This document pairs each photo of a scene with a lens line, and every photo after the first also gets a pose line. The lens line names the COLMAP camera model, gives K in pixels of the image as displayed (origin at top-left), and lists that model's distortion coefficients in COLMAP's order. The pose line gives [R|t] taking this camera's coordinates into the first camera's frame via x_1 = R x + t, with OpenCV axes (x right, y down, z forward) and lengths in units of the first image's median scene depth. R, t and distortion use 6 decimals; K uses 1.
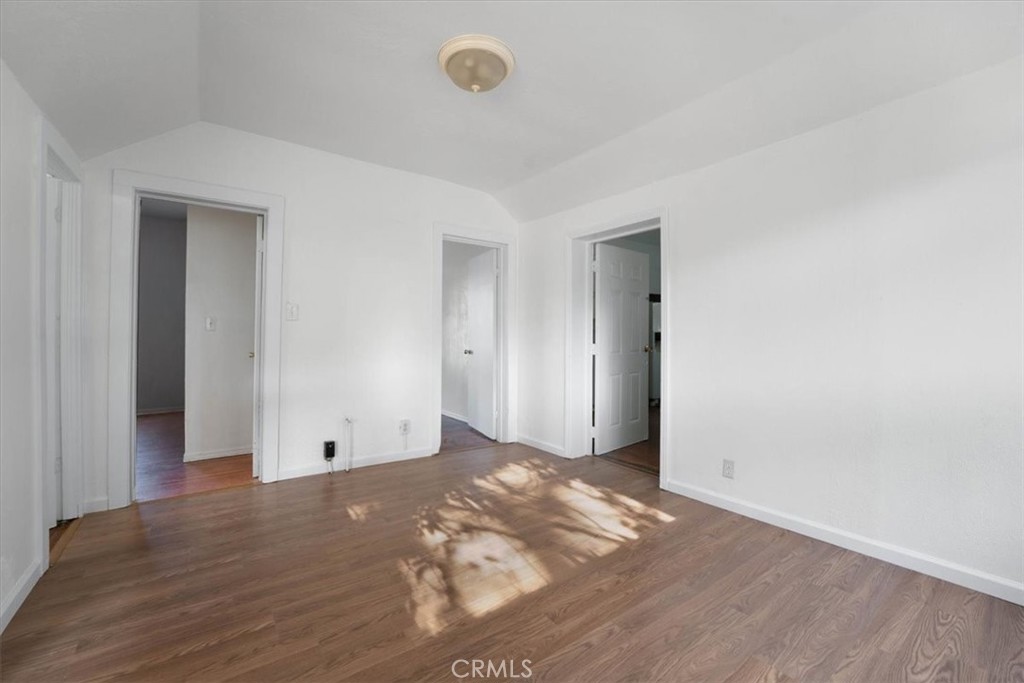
lens RADIAL K [[419.8, 0, 513.1], [0, 419.8, 336.5], [0, 0, 1]] dist [-0.023730, 0.000105]
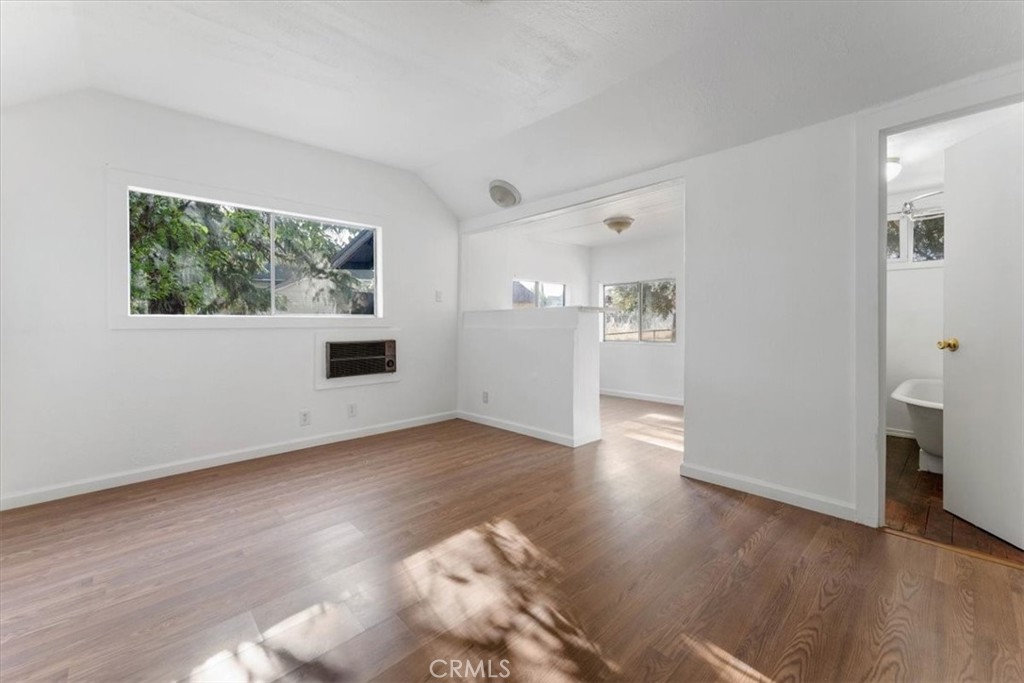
lens RADIAL K [[417.1, 0, 511.9], [0, 417.1, 321.8], [0, 0, 1]] dist [-0.022971, 0.000006]
pose [[-0.994808, 0.005584, -0.101619, -0.059457], [0.004283, 0.999906, 0.013013, 0.003133], [0.101683, 0.012510, -0.994738, 1.437799]]
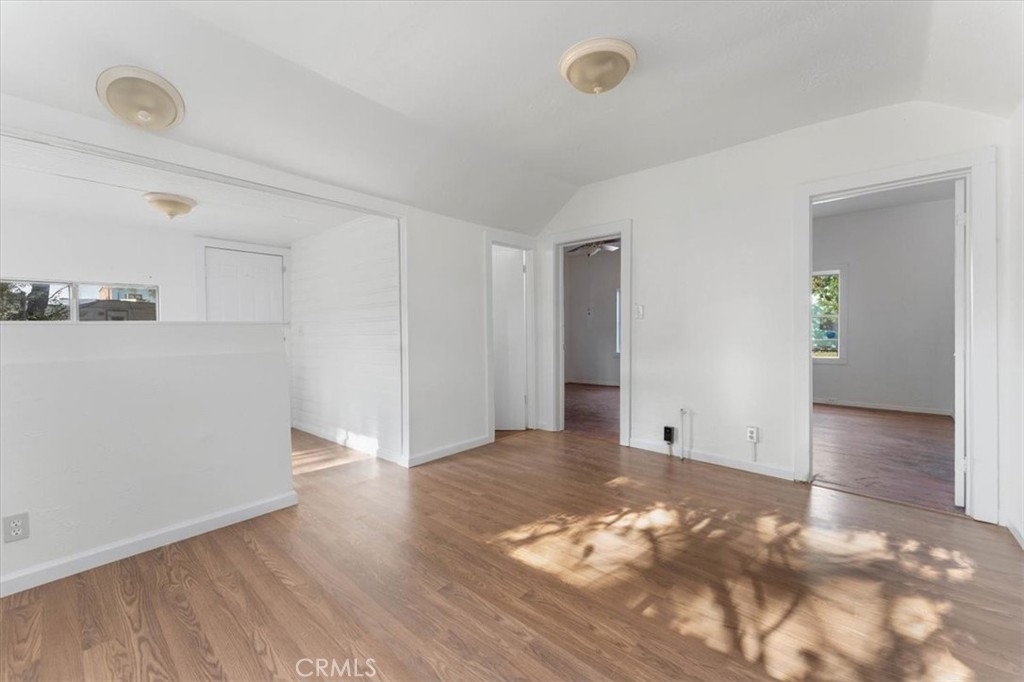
lens RADIAL K [[411.2, 0, 501.0], [0, 411.2, 336.5], [0, 0, 1]] dist [-0.001115, -0.000021]
pose [[0.190108, 0.009354, -0.981719, 0.697884], [0.003029, 0.999944, 0.010114, -0.000517], [0.981758, -0.004897, 0.190069, 0.457866]]
